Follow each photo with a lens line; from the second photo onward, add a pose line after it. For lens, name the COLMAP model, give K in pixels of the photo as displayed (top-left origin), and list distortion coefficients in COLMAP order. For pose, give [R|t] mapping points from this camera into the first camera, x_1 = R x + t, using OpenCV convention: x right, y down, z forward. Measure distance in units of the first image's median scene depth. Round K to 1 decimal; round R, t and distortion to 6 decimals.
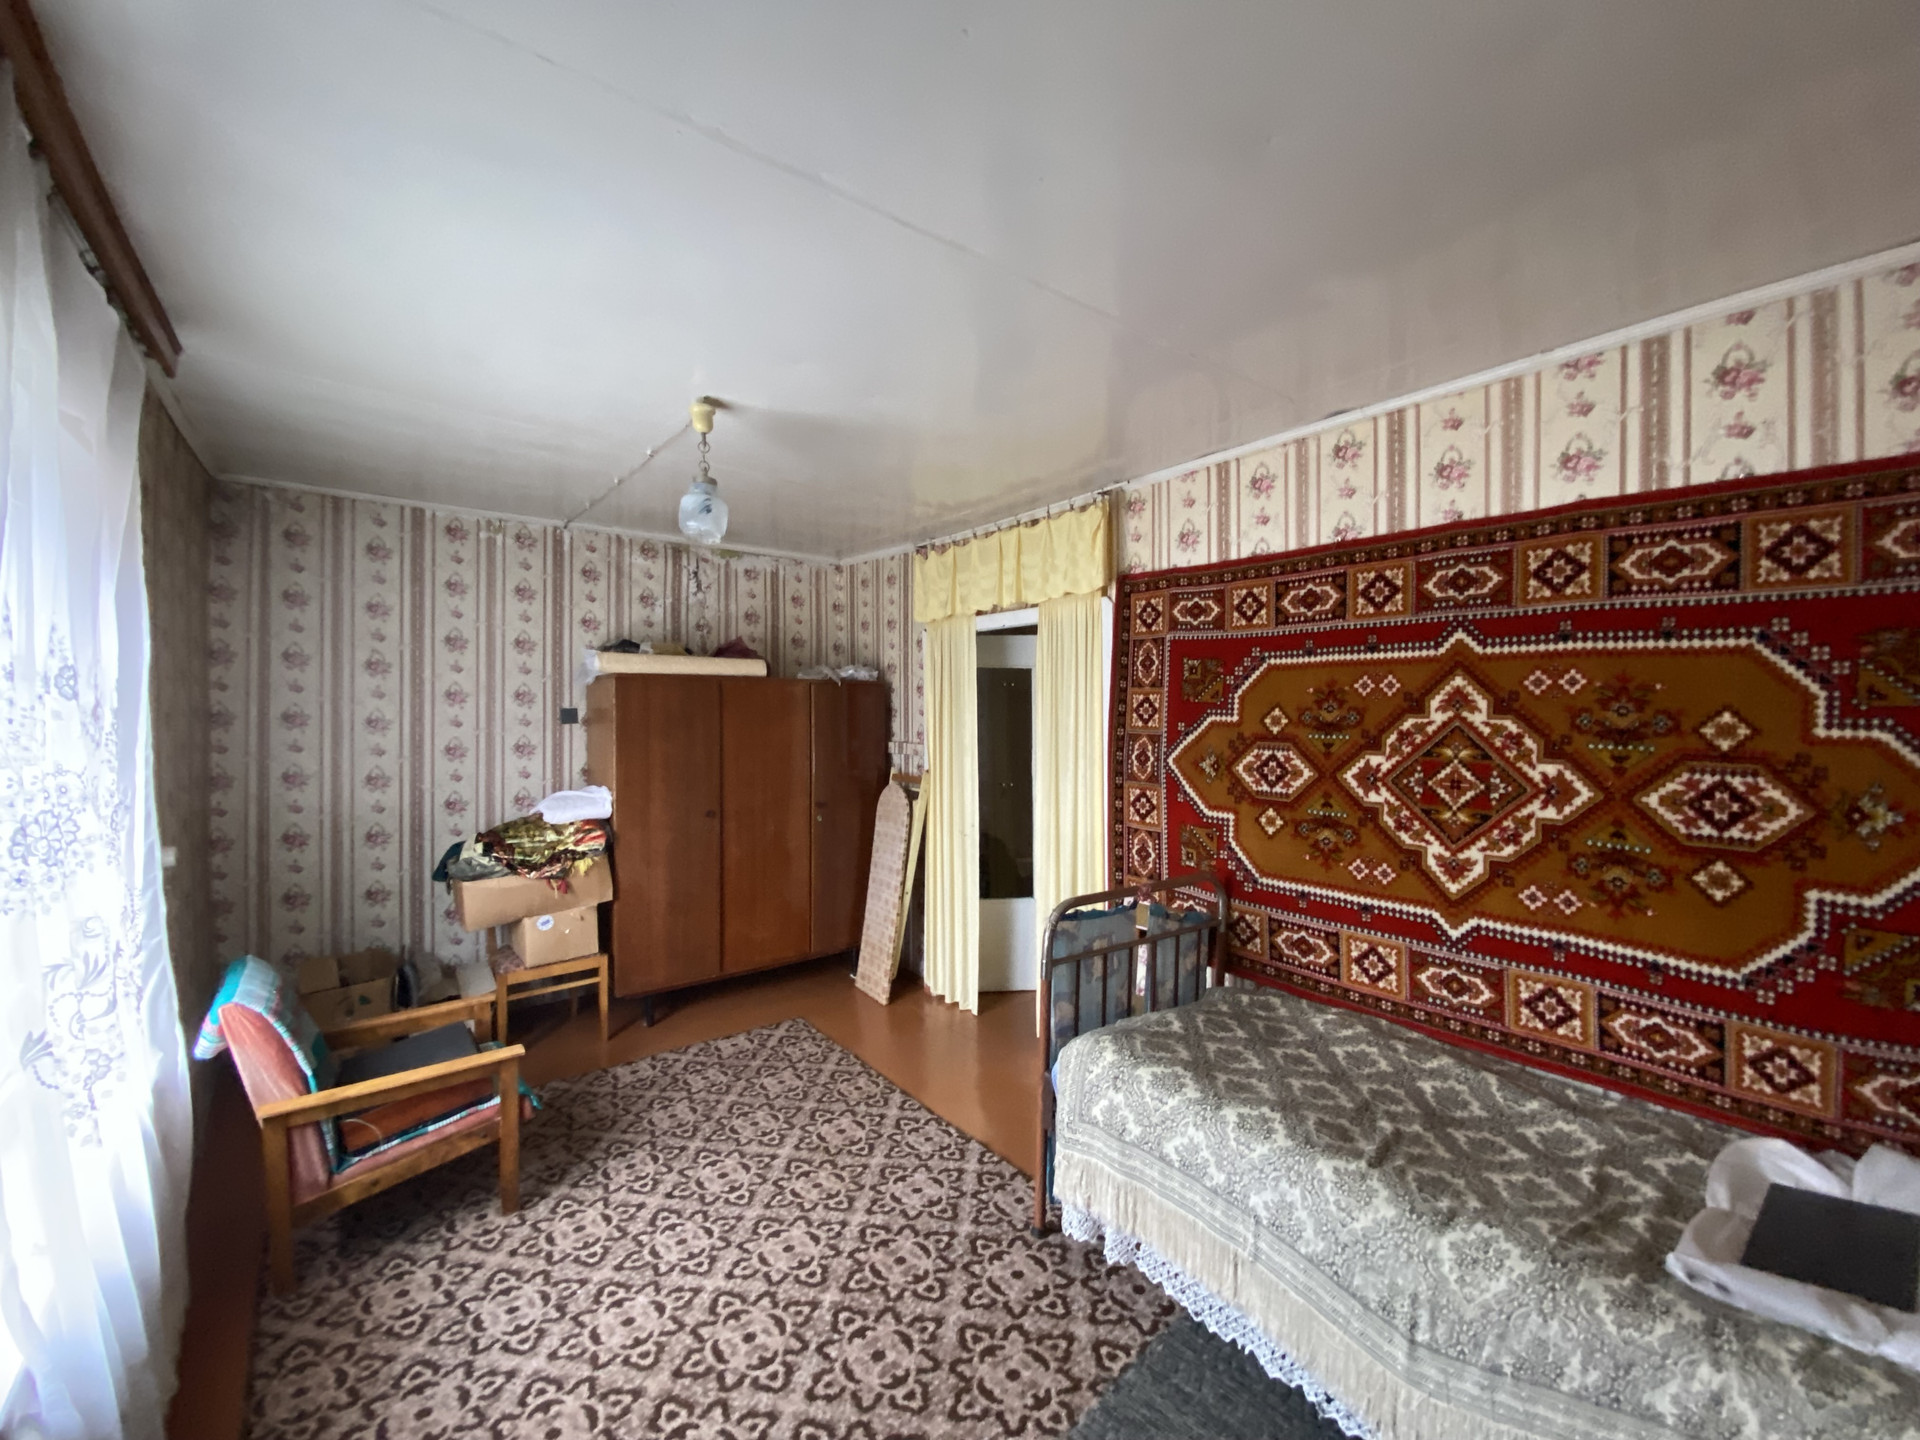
lens RADIAL K [[784.5, 0, 954.9], [0, 784.5, 713.6], [0, 0, 1]] dist [0.000142, 0.000003]
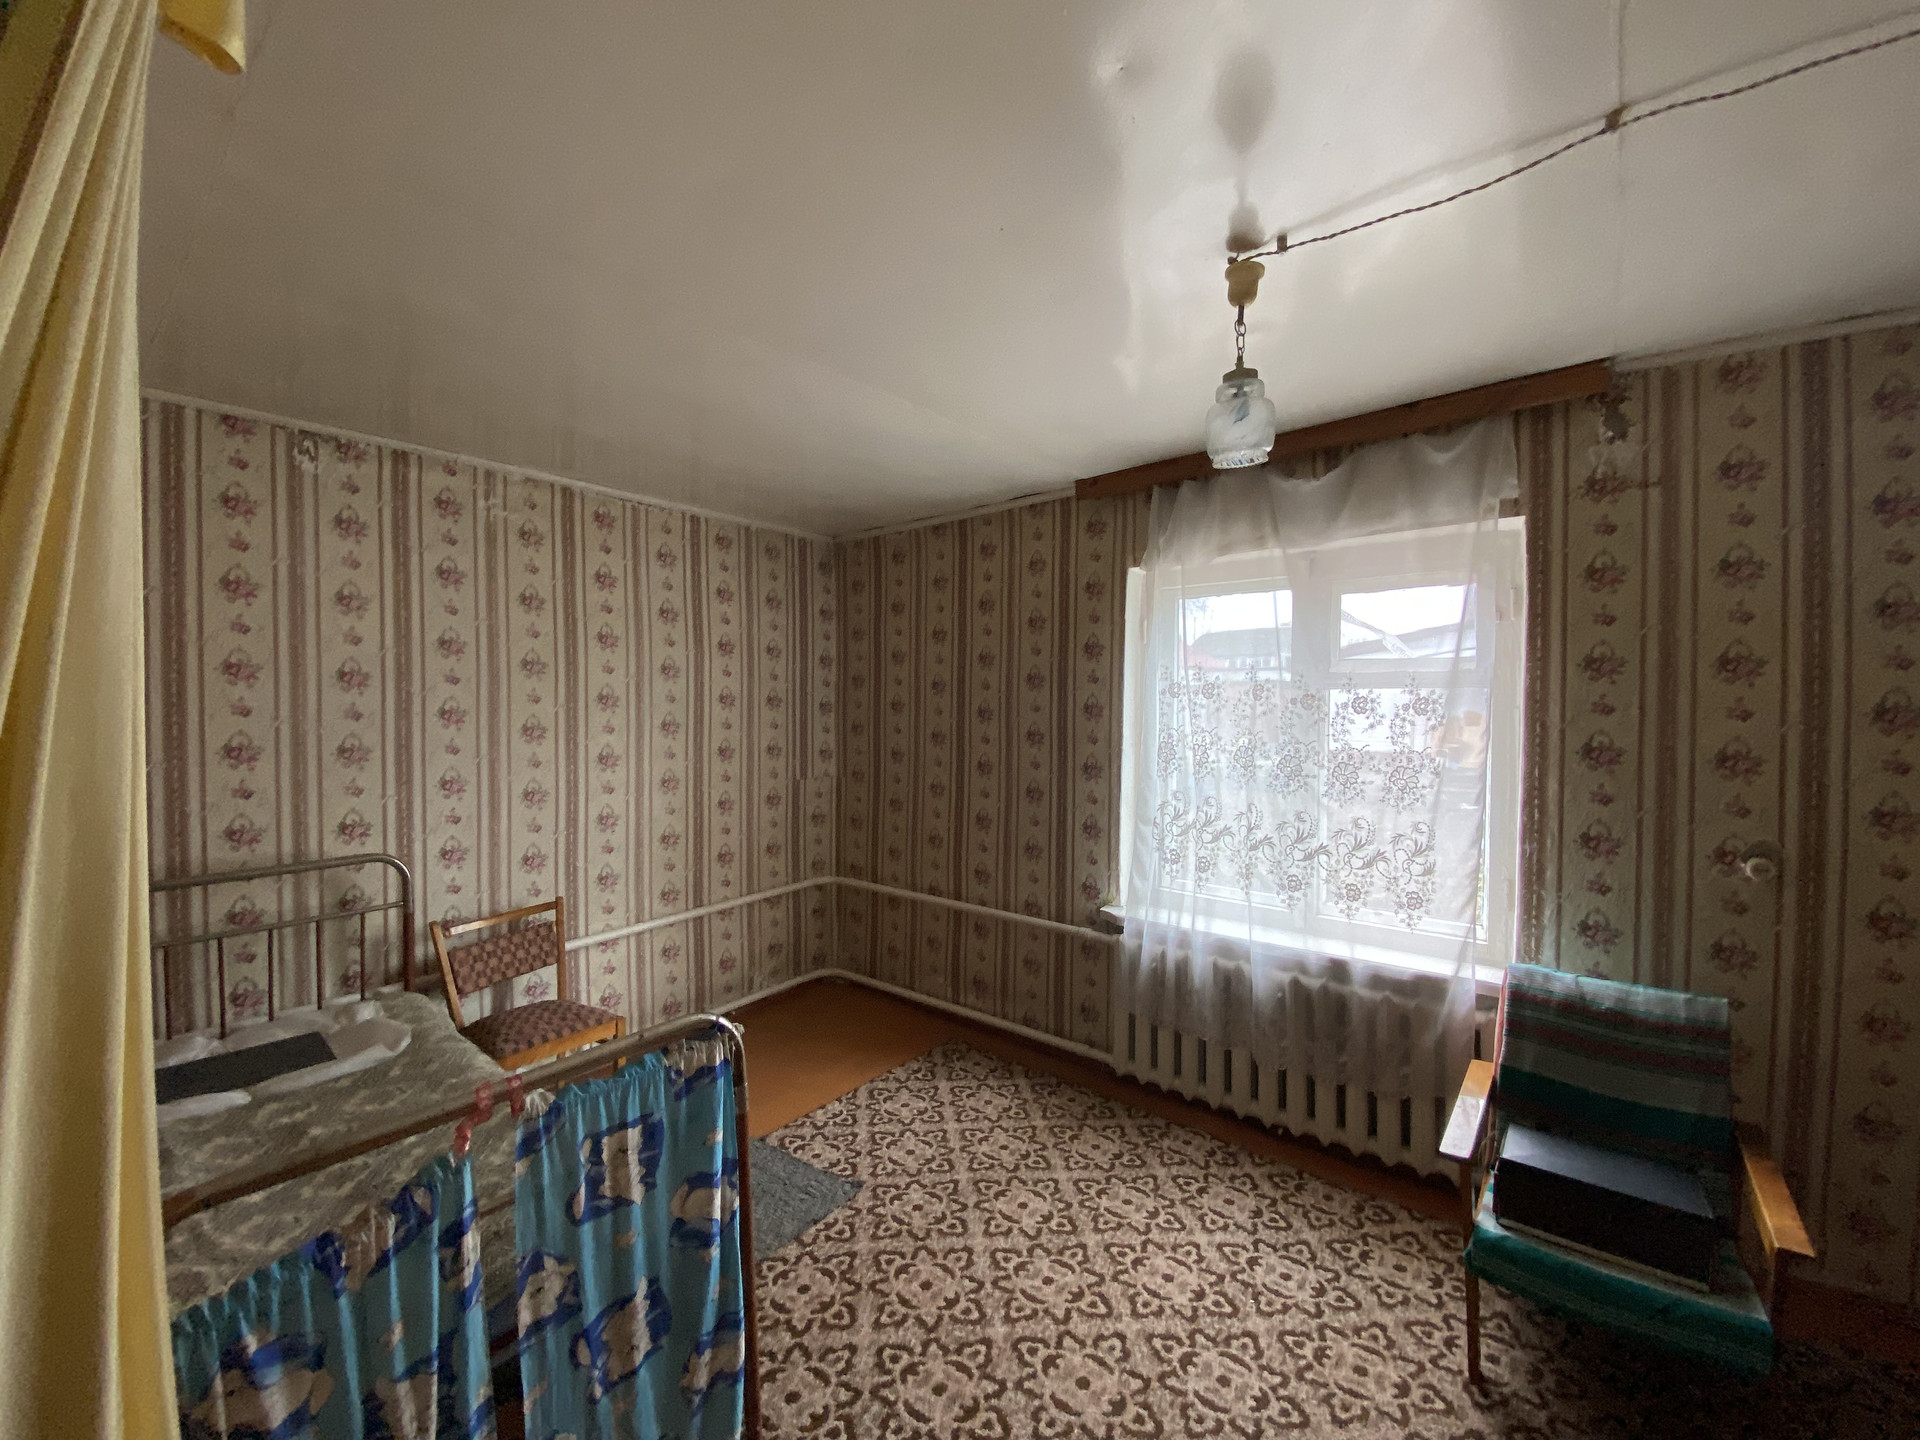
lens RADIAL K [[784.5, 0, 967.9], [0, 784.5, 716.0], [0, 0, 1]] dist [0.000142, 0.000003]
pose [[-0.971124, 0.006735, -0.238481, 0.100041], [0.001781, 0.999778, 0.020982, -0.015463], [0.238570, 0.019952, -0.970920, 1.964426]]
